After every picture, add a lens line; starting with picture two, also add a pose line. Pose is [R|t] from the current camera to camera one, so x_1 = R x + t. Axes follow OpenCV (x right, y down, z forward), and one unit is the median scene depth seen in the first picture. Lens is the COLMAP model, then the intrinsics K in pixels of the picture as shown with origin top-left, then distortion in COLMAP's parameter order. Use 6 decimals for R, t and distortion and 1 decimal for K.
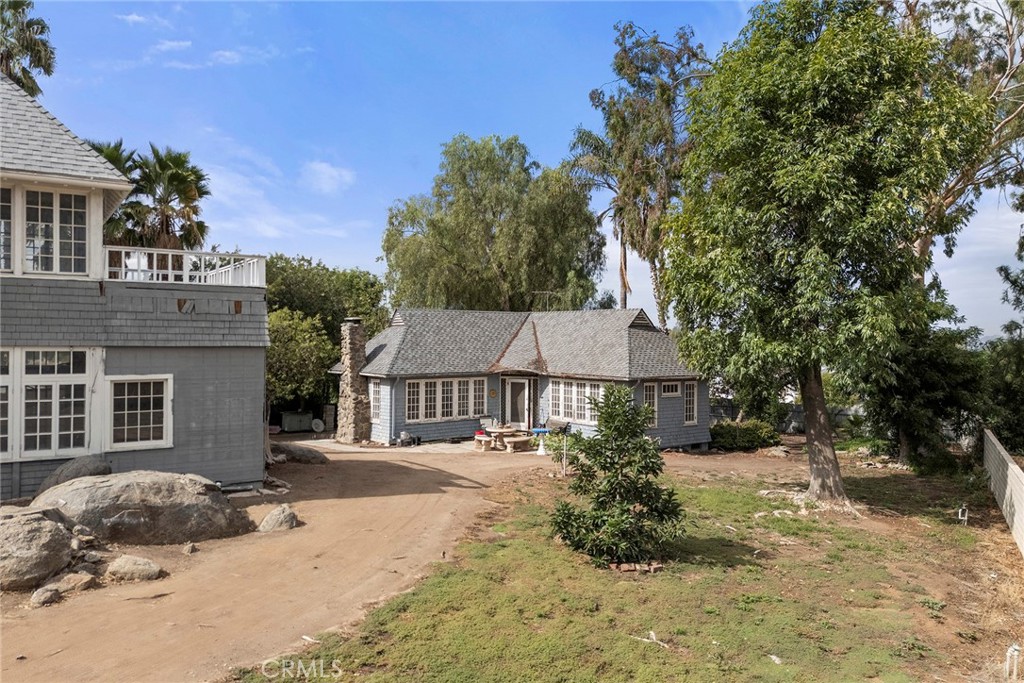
lens RADIAL K [[748.6, 0, 514.1], [0, 748.6, 342.6], [0, 0, 1]] dist [0.058174, -0.043250]
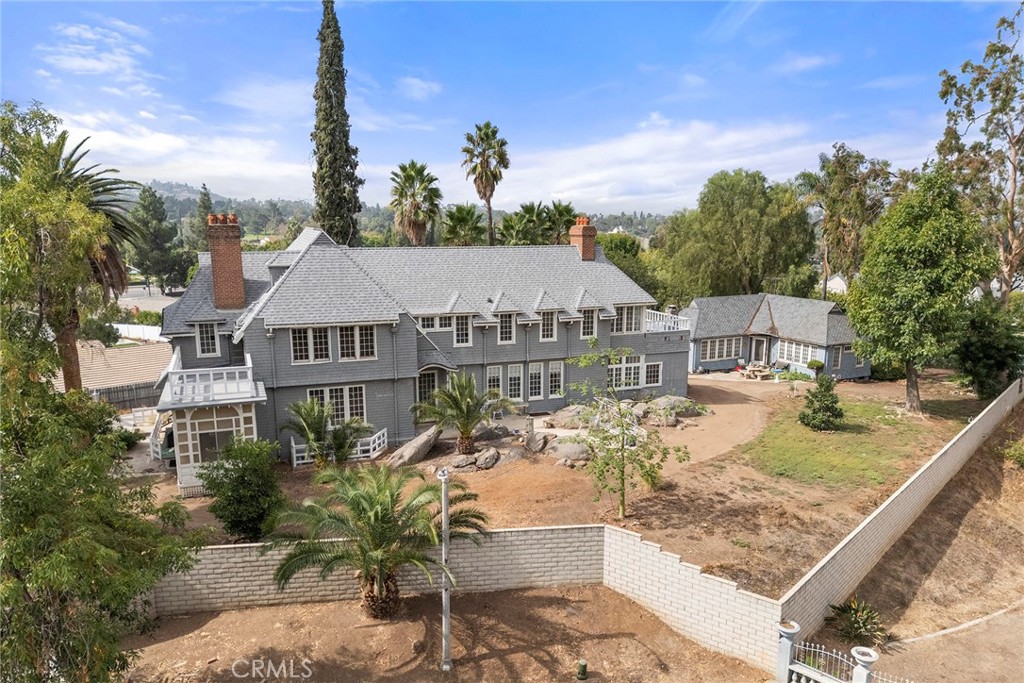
lens RADIAL K [[748.6, 0, 513.9], [0, 748.6, 392.9], [0, 0, 1]] dist [0.058174, -0.043250]
pose [[0.974827, 0.039859, -0.219372, -0.369049], [0.009498, 0.975575, 0.219461, -0.491761], [0.222761, -0.216020, 0.950638, -1.958982]]
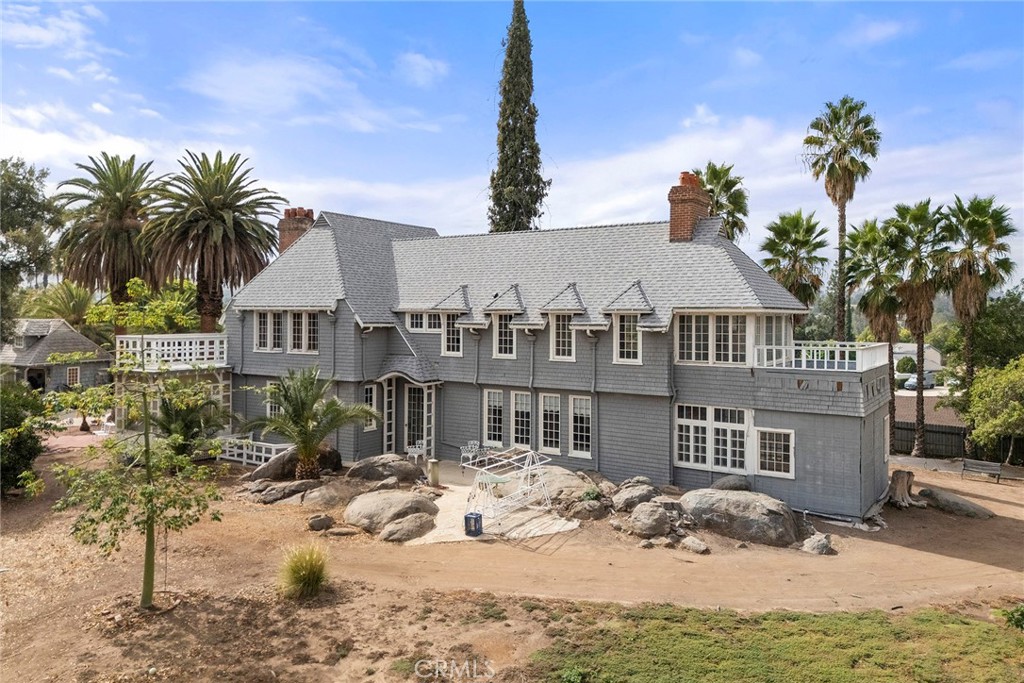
lens RADIAL K [[748.6, 0, 514.4], [0, 748.6, 336.4], [0, 0, 1]] dist [0.058174, -0.043250]
pose [[0.398002, 0.018896, -0.917190, 0.682256], [-0.008931, 0.999820, 0.016723, -0.161667], [0.917341, 0.001536, 0.398099, -0.092296]]
